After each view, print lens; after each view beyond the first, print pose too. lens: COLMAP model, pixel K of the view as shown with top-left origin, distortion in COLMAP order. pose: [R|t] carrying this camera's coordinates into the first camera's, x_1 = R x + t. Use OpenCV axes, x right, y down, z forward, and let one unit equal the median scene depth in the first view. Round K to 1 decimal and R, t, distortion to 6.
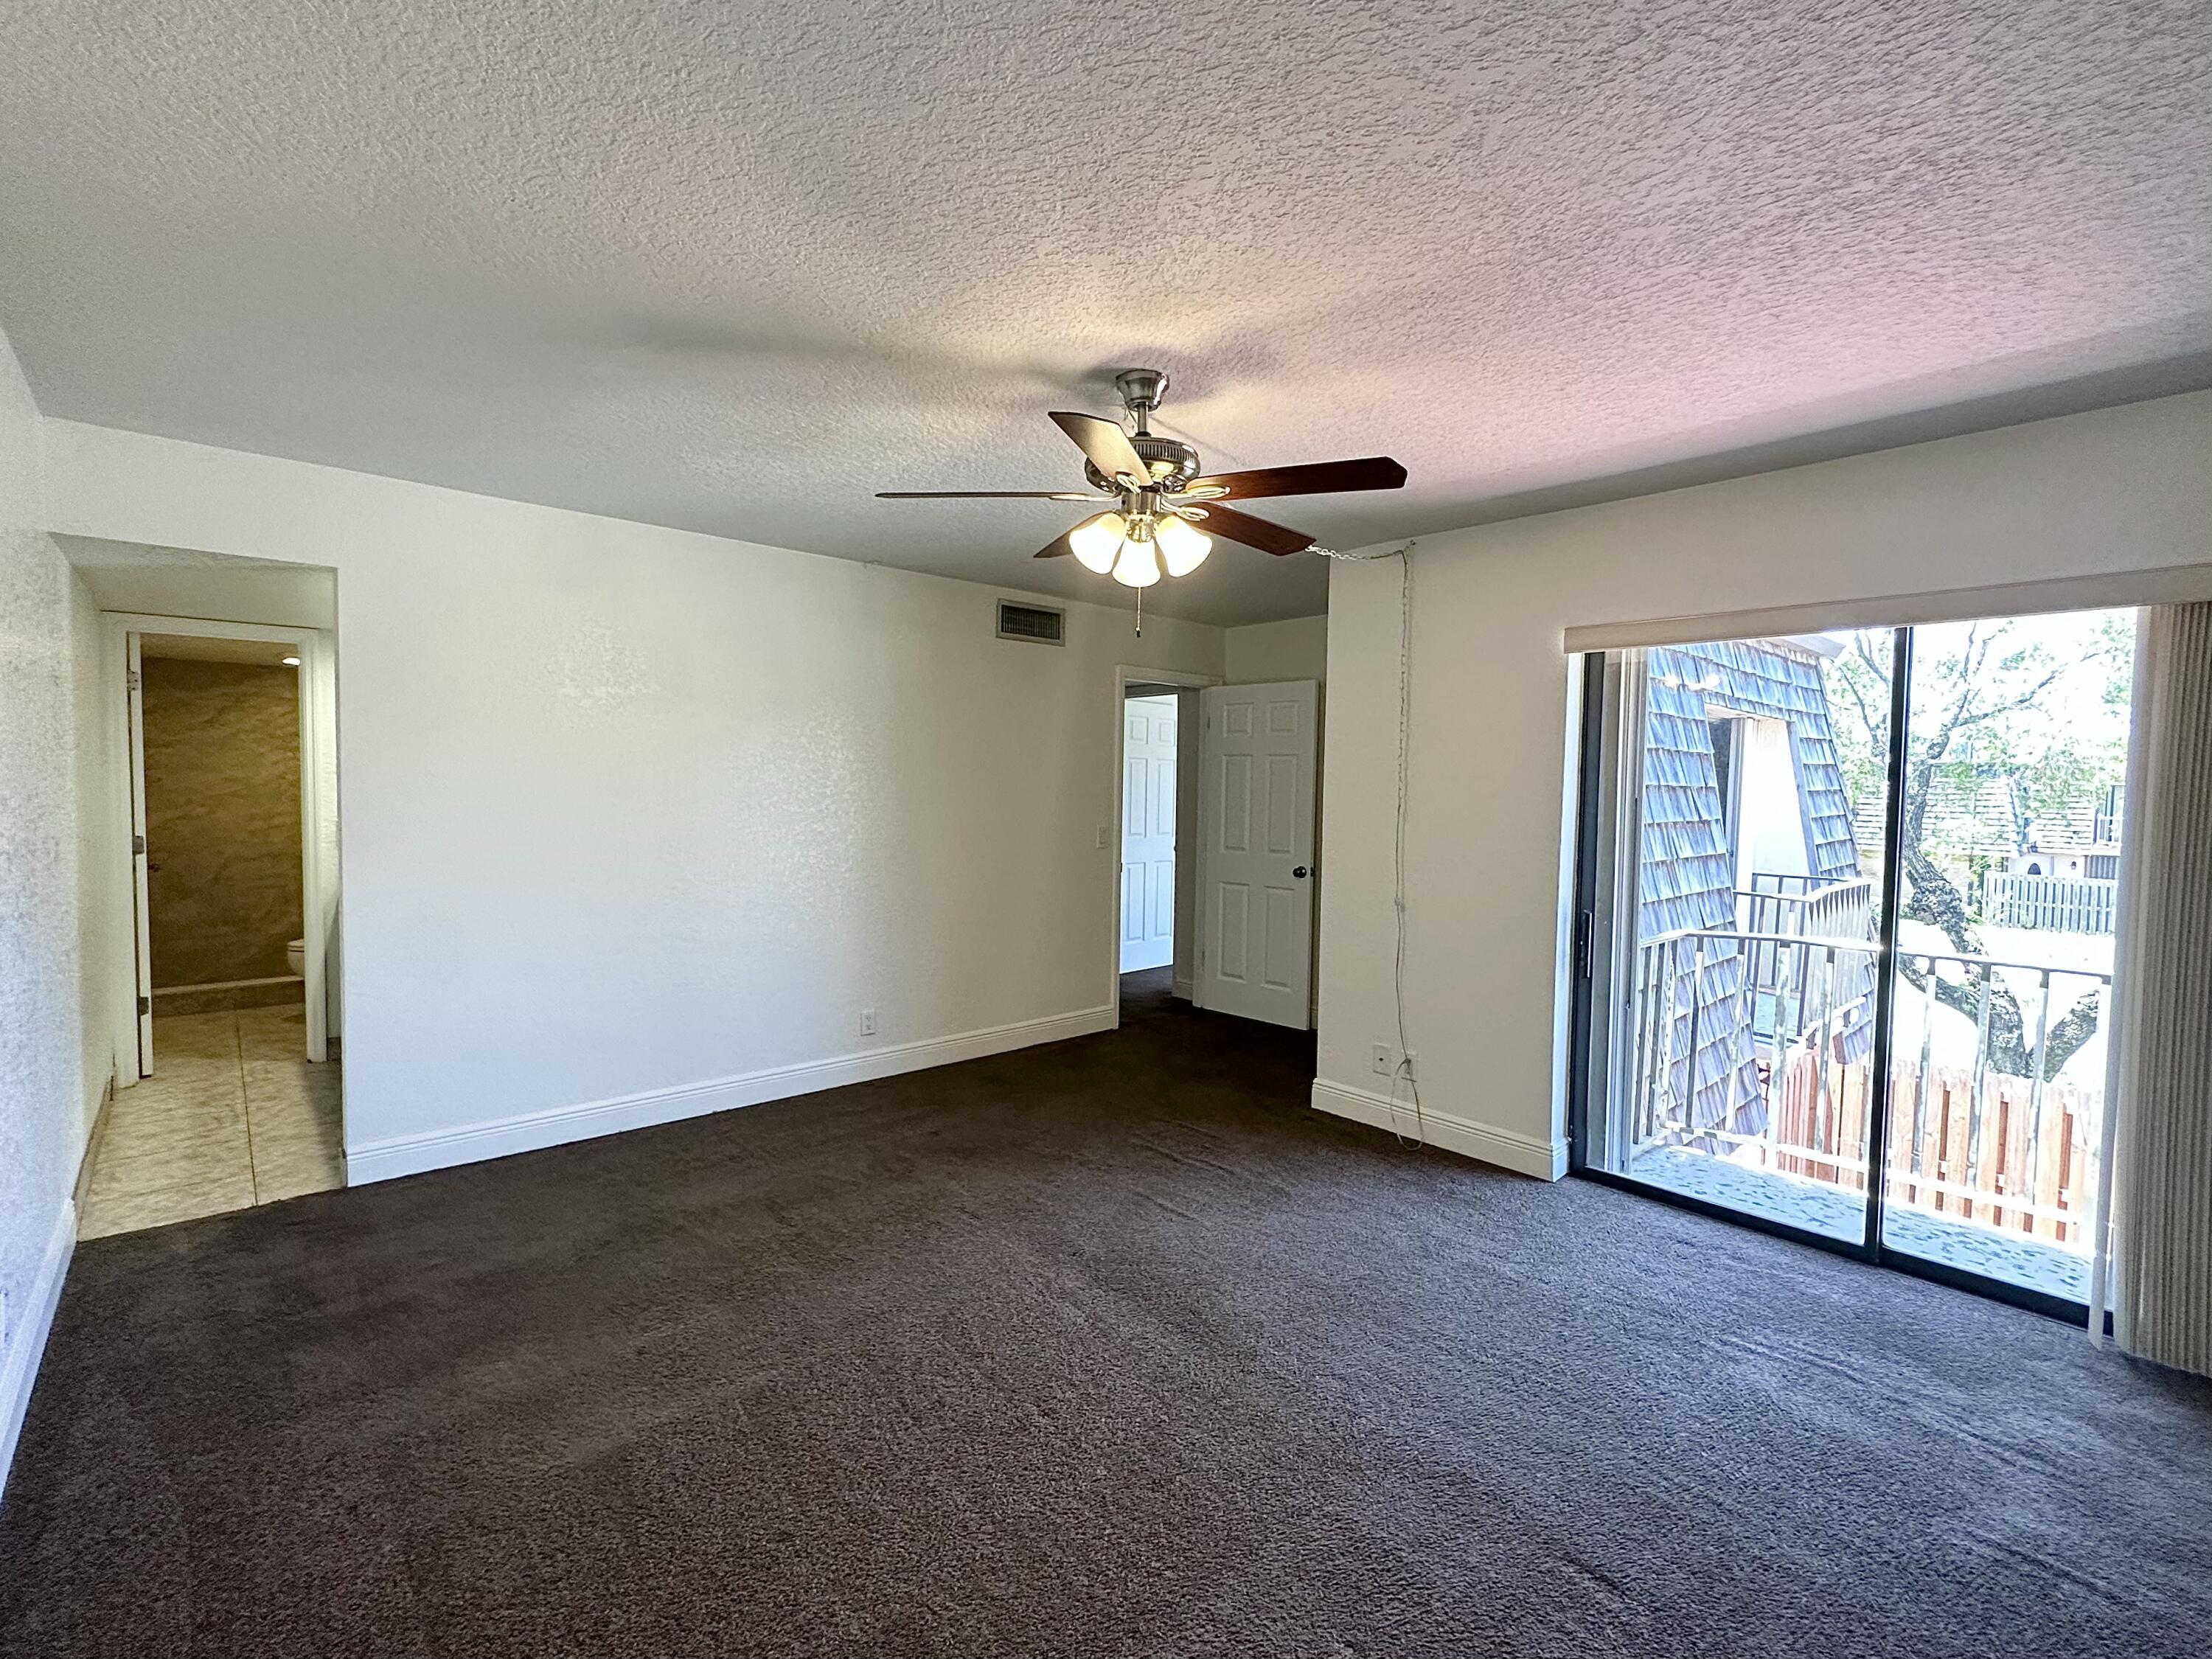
lens RADIAL K [[929.1, 0, 1104.1], [0, 929.1, 822.5], [0, 0, 1]] dist [-0.003392, 0.000478]
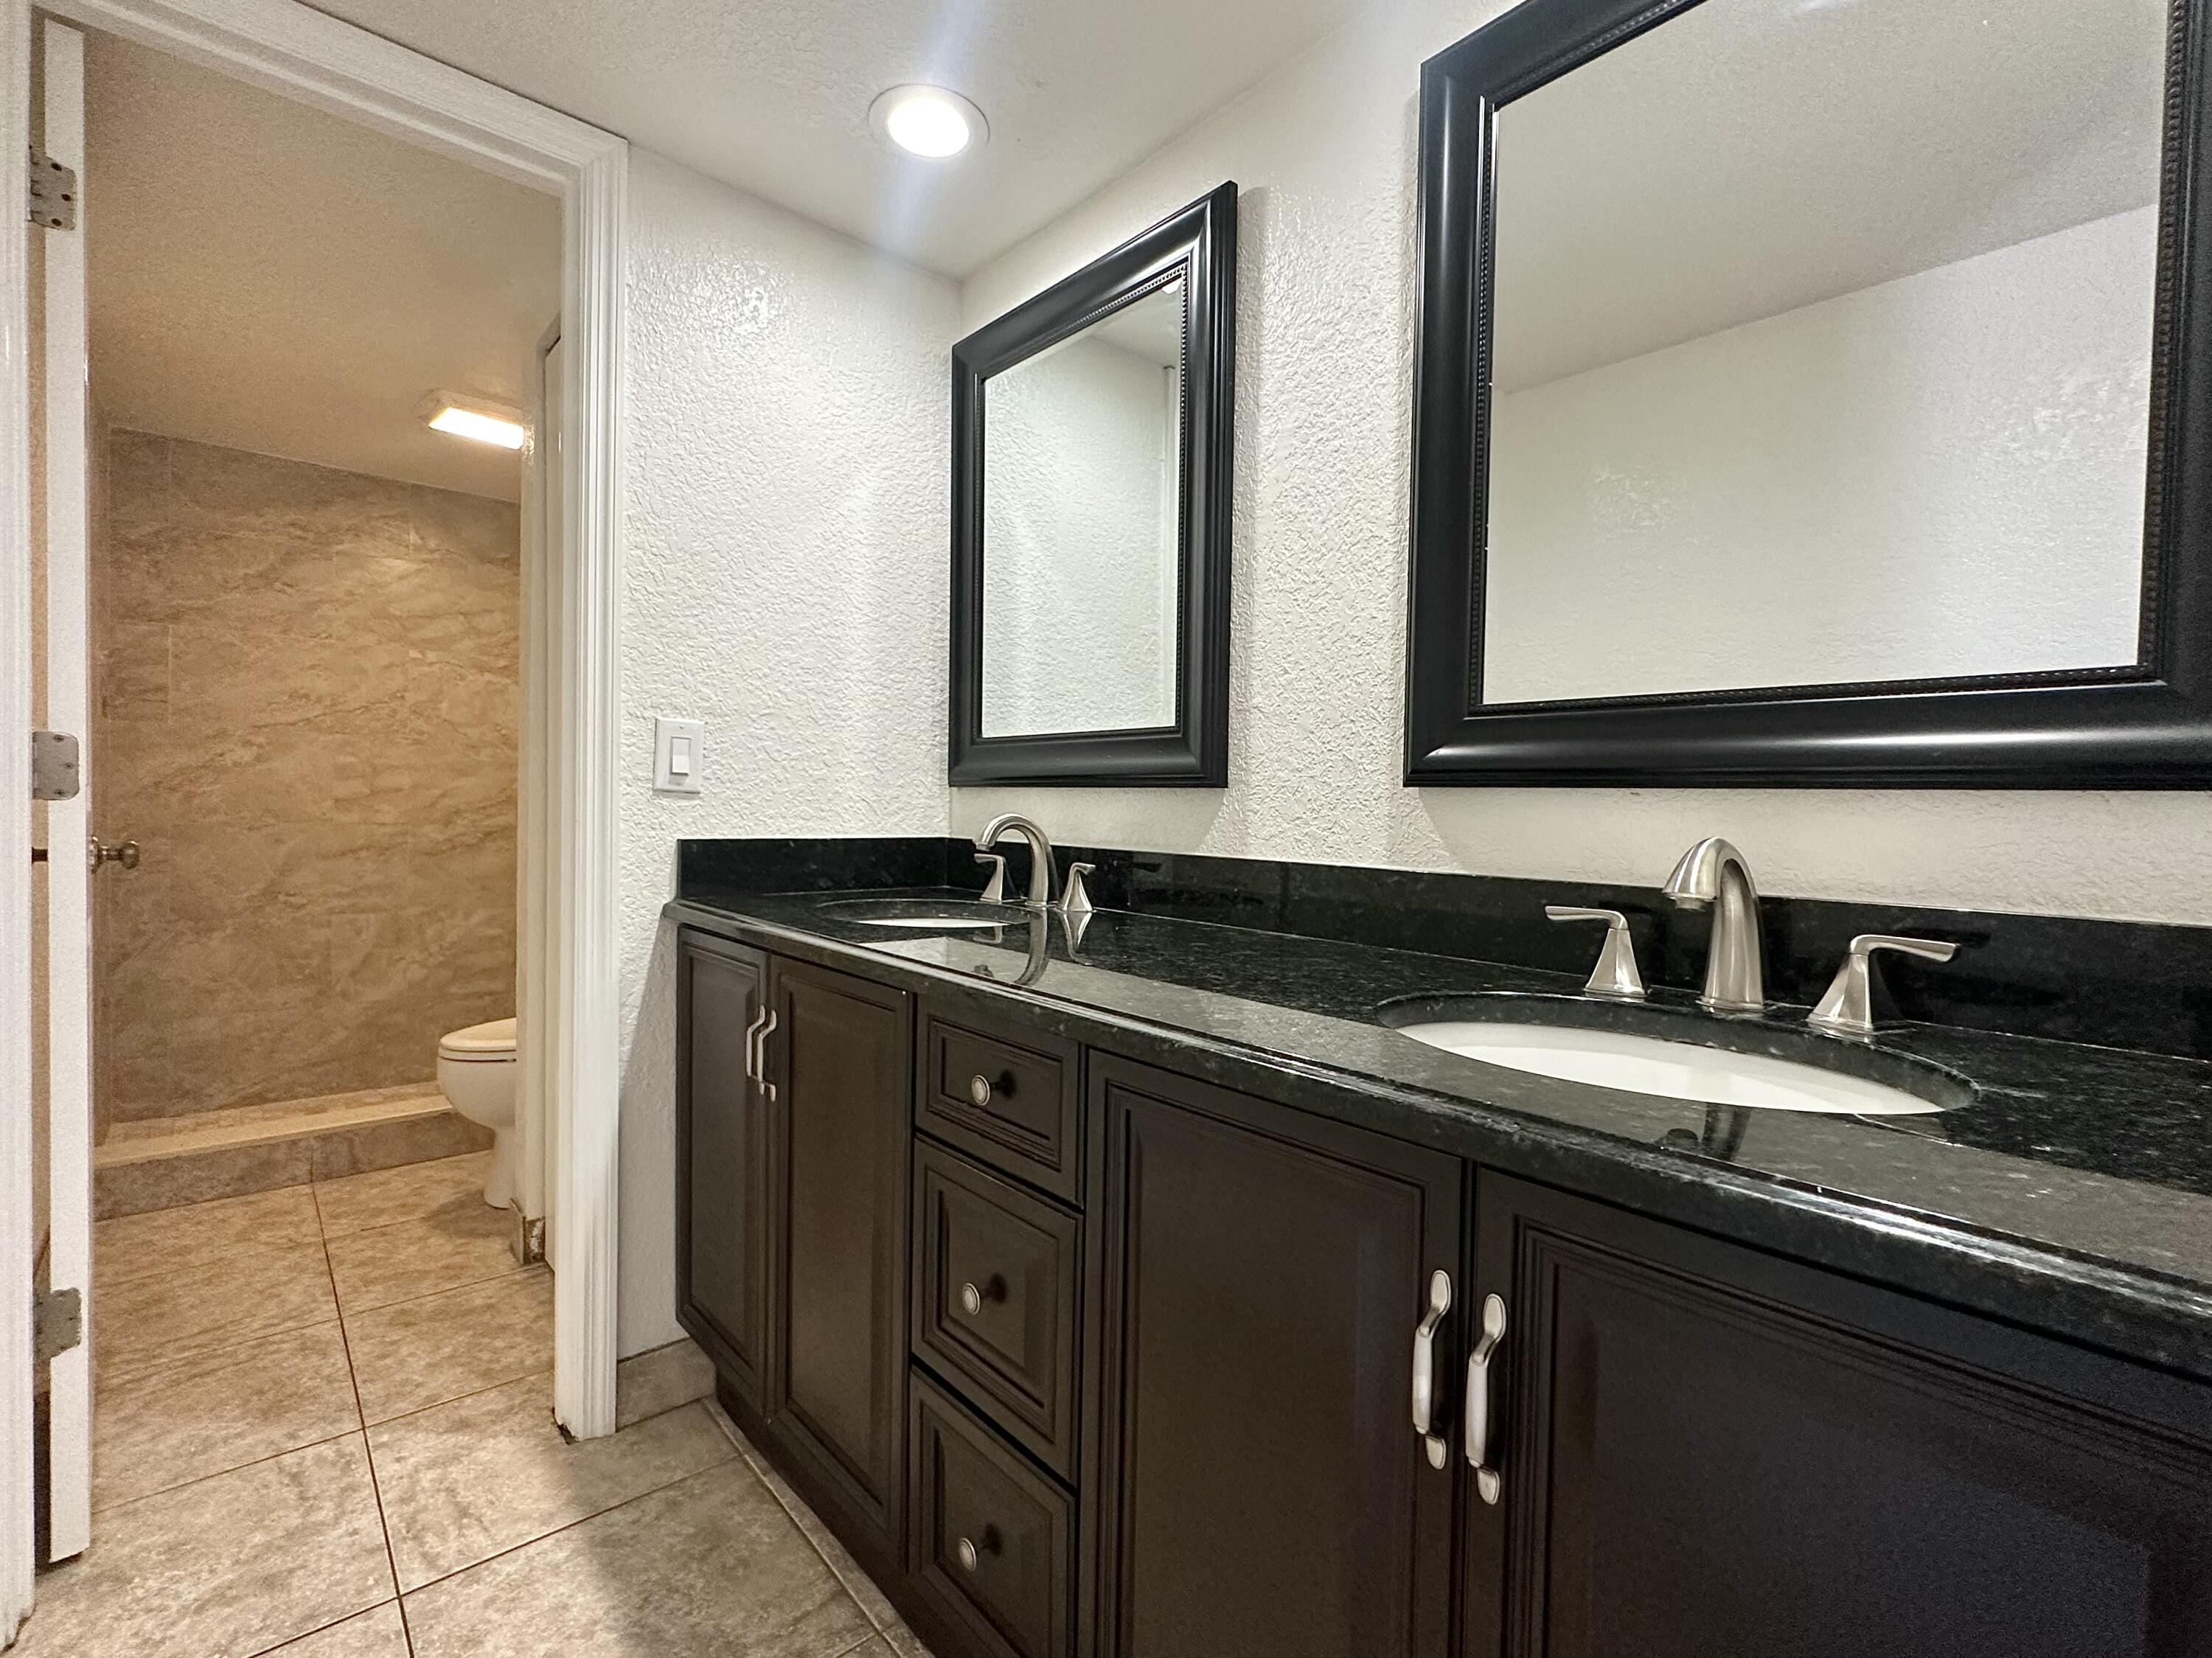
lens RADIAL K [[929.0, 0, 1104.1], [0, 929.0, 822.0], [0, 0, 1]] dist [-0.003392, 0.000478]
pose [[0.999946, 0.003656, -0.009742, -0.548575], [-0.003907, 0.999658, -0.025843, 0.036755], [0.009645, 0.025880, 0.999619, 0.549734]]
